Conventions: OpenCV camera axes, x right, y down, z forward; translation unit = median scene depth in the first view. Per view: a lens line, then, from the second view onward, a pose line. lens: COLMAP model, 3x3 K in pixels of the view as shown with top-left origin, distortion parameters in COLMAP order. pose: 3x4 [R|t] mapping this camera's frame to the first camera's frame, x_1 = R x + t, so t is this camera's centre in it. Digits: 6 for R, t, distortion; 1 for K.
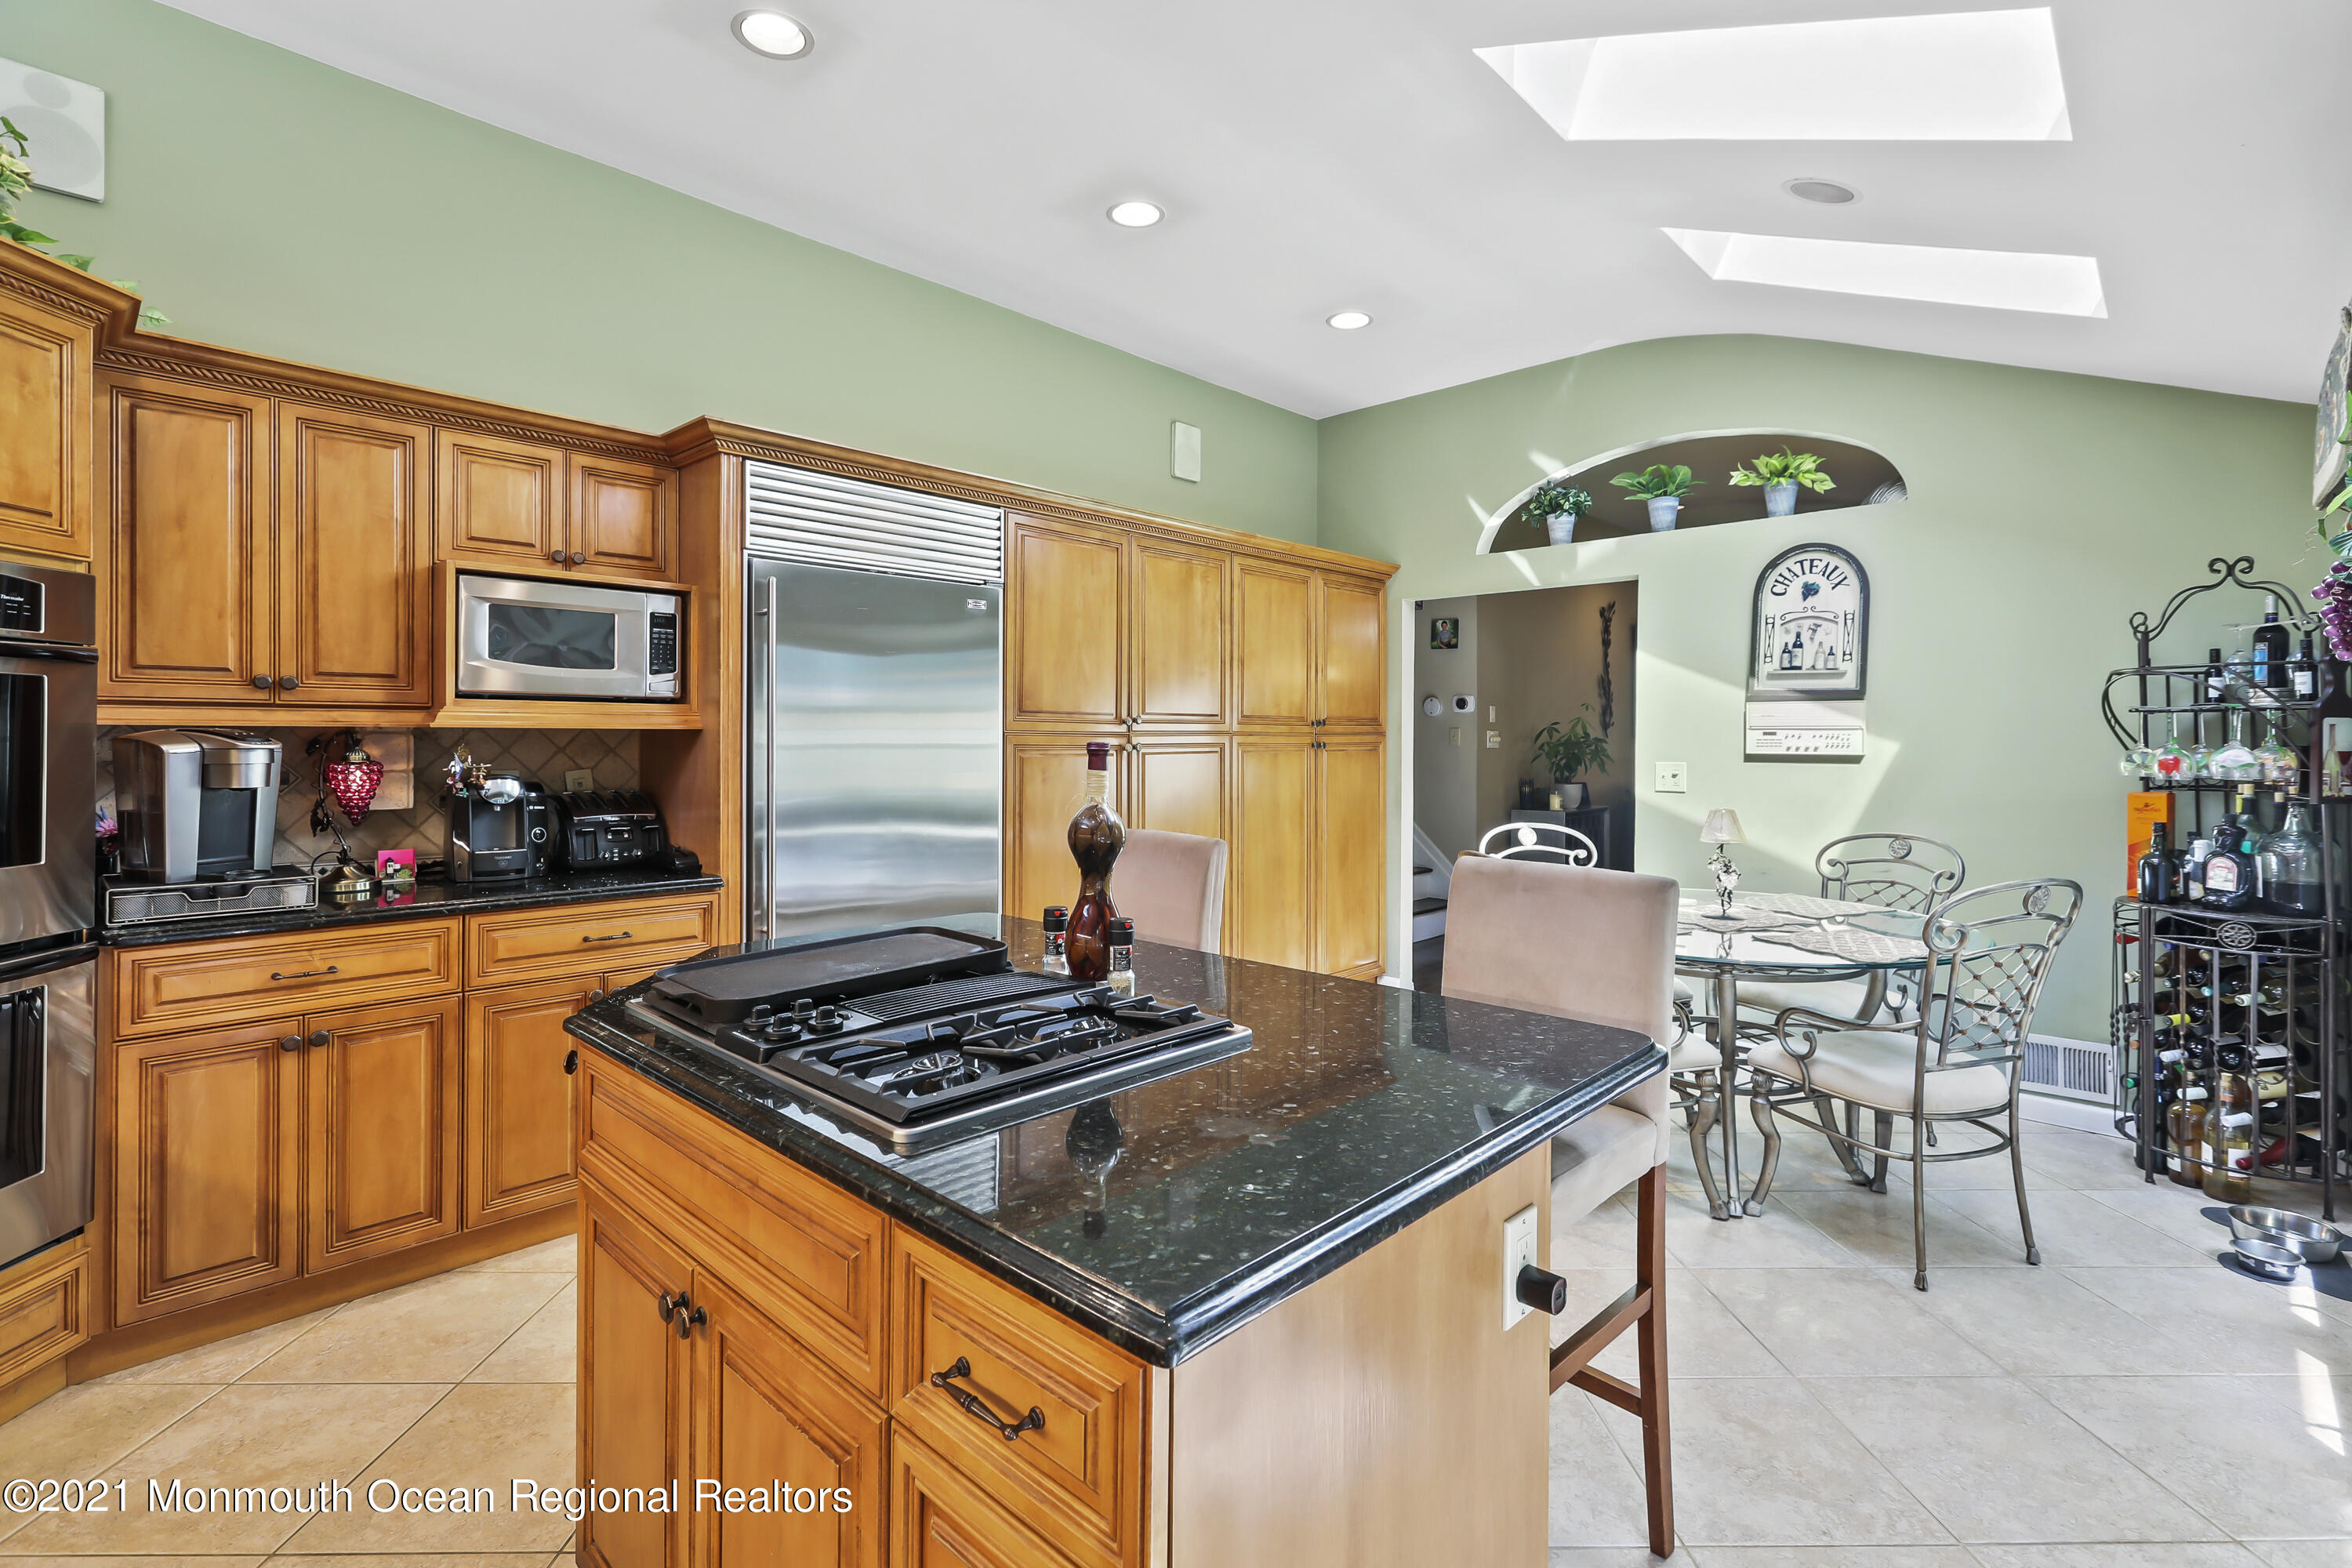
lens RADIAL K [[1060.6, 0, 1178.9], [0, 1060.6, 758.2], [0, 0, 1]] dist [-0.000471, 0.001279]
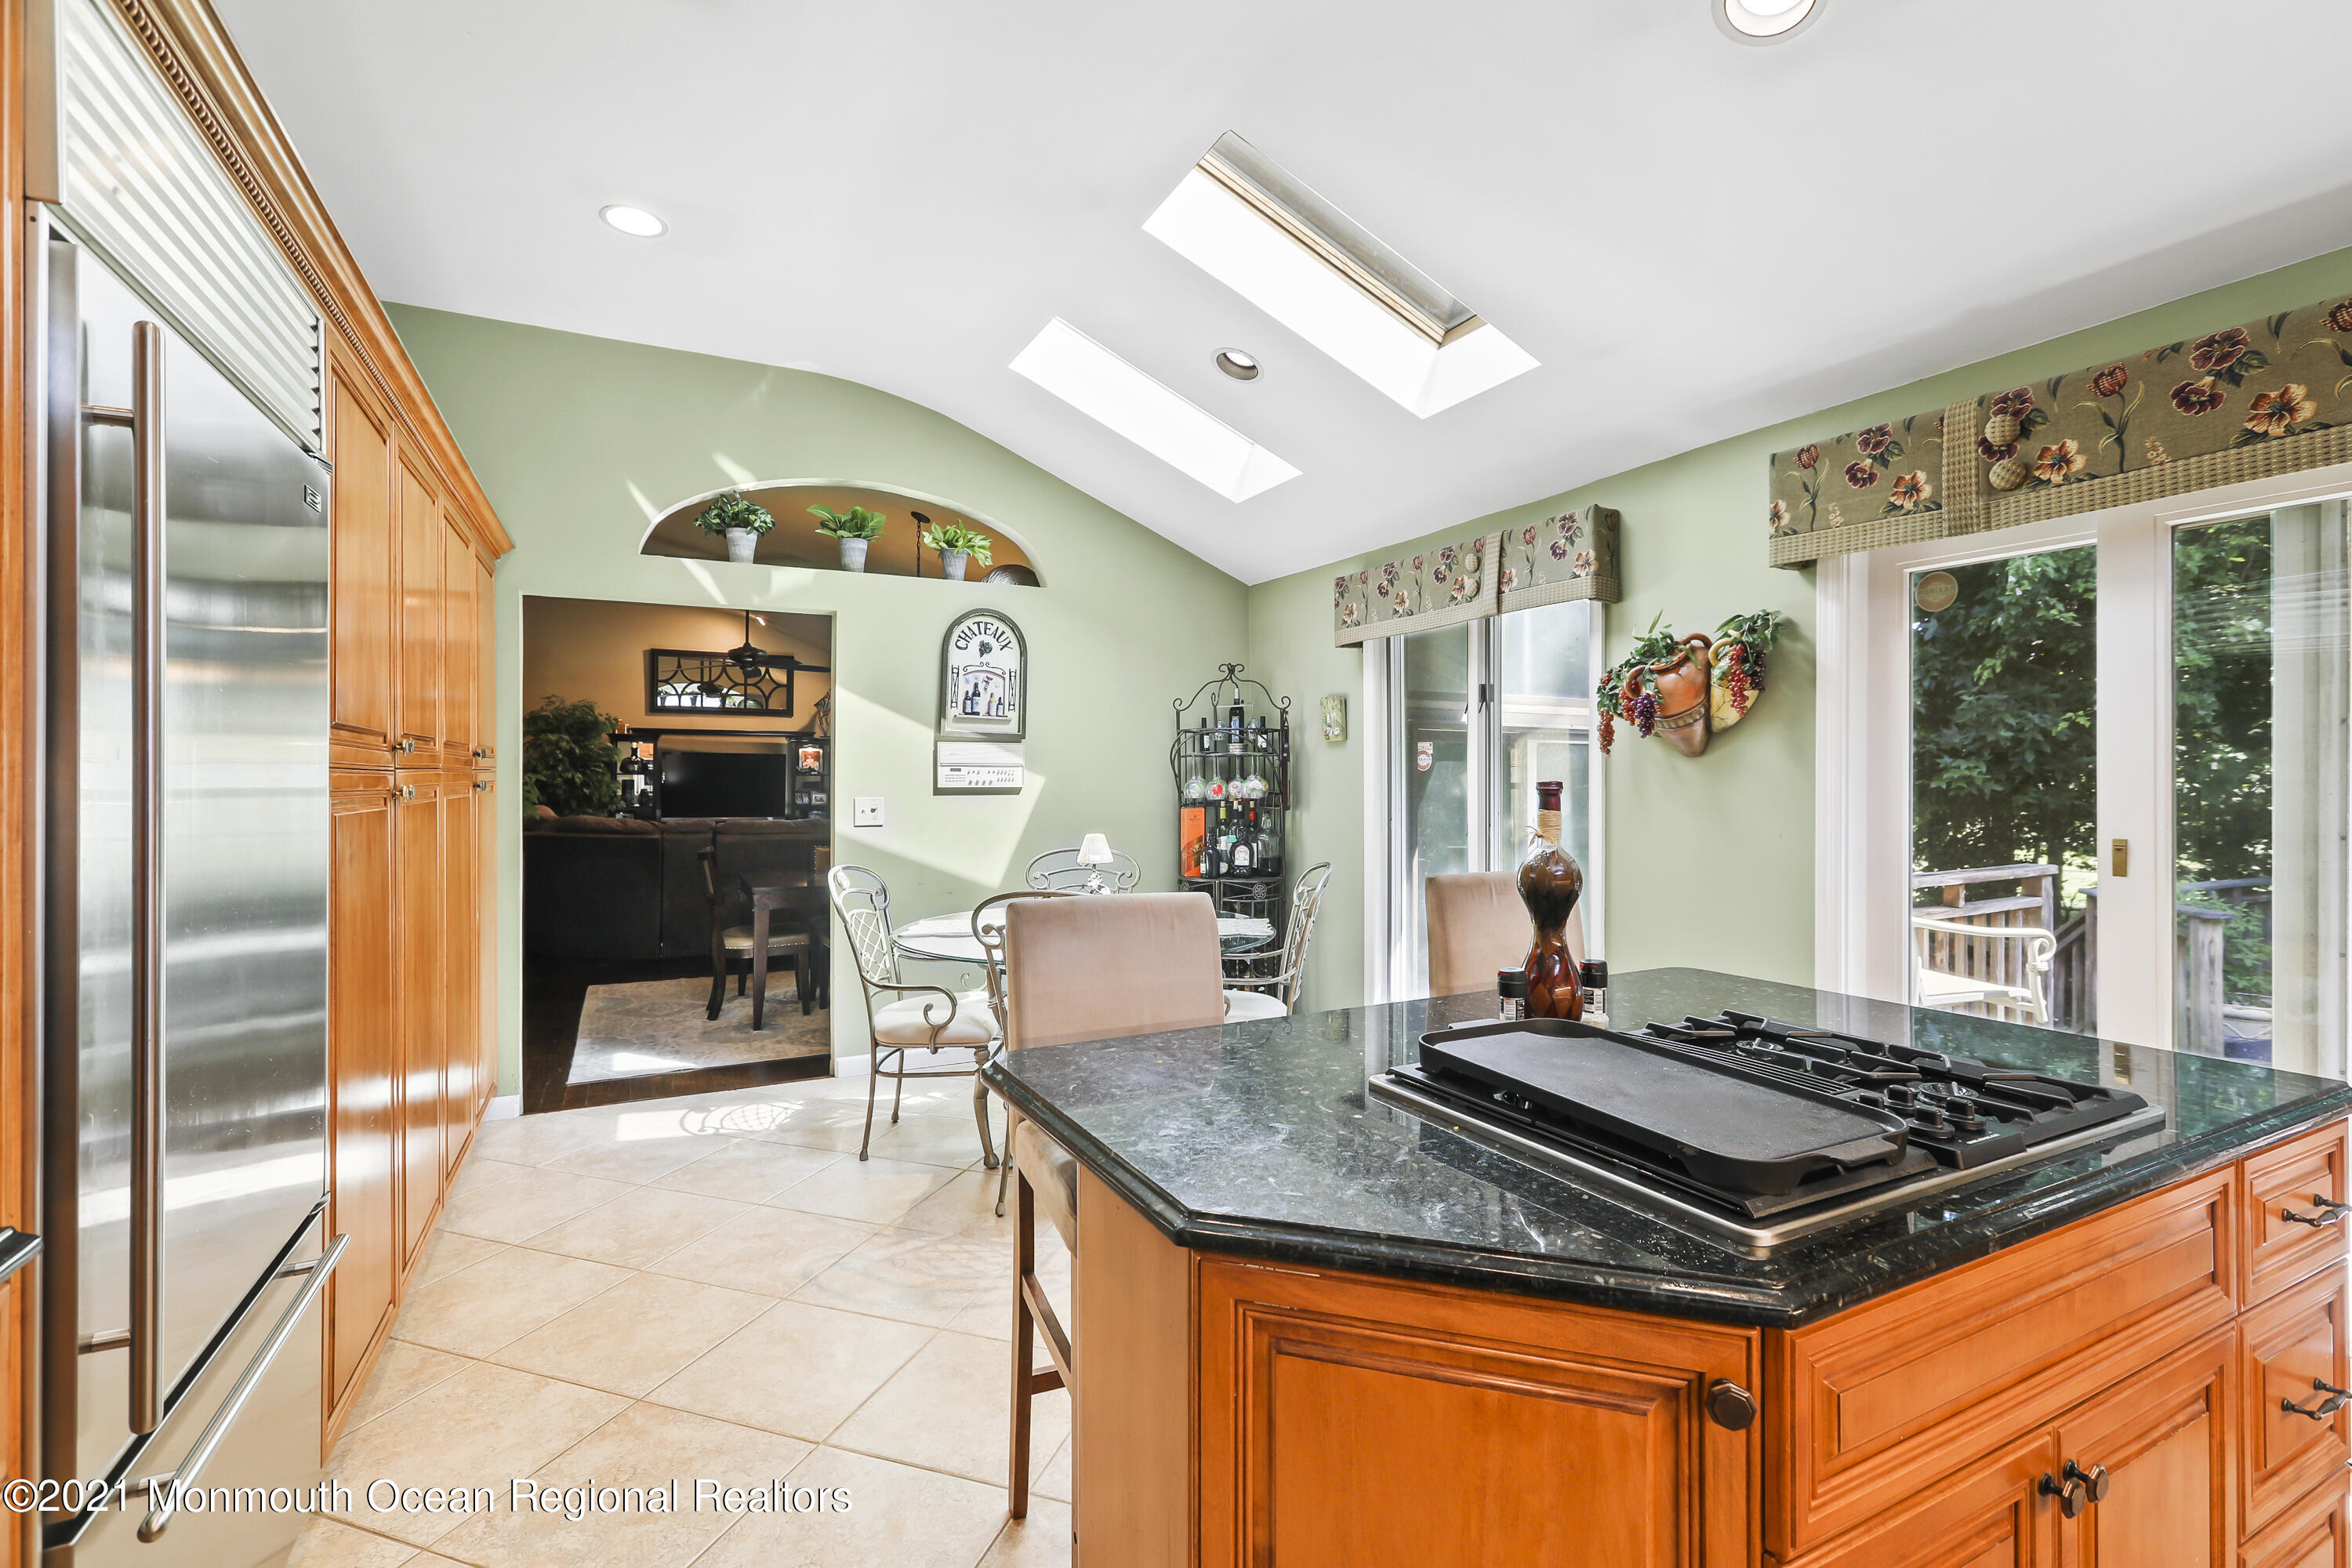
lens RADIAL K [[1055.2, 0, 1177.7], [0, 1055.2, 771.2], [0, 0, 1]] dist [0.002472, 0.000404]
pose [[0.332632, -0.001583, 0.943055, -0.442054], [0.019756, 0.999791, -0.005291, -0.010910], [-0.942850, 0.020391, 0.332594, 0.405513]]
